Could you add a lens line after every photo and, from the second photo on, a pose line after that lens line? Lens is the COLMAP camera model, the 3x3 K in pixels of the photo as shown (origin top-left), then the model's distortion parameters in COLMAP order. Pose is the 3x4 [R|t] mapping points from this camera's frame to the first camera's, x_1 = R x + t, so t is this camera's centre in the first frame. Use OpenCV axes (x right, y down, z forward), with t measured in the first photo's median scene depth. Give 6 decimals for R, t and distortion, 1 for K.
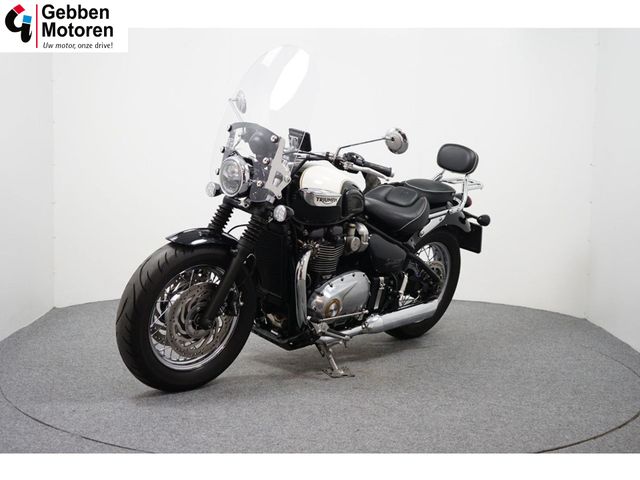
lens RADIAL K [[972.7, 0, 320.4], [0, 972.7, 240.4], [0, 0, 1]] dist [-0.008174, 0.000000]
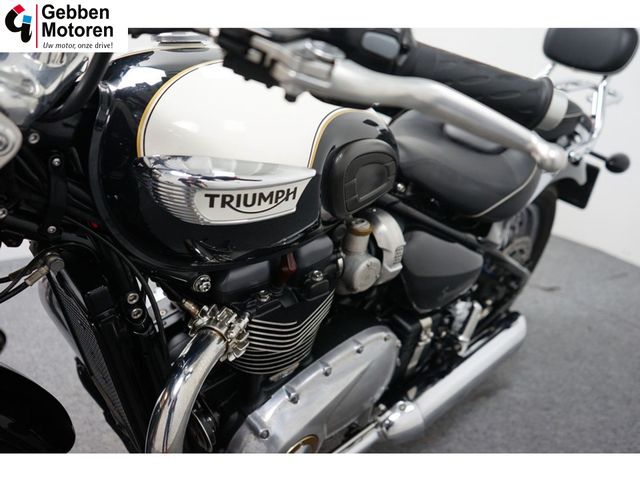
lens RADIAL K [[513.6, 0, 317.3], [0, 513.6, 241.7], [0, 0, 1]] dist [-0.004253, 0.002769]
pose [[0.994255, 0.048795, -0.095266, 0.035128], [-0.019945, 0.958911, 0.283004, -0.065598], [0.105161, -0.279478, 0.954376, 0.805448]]
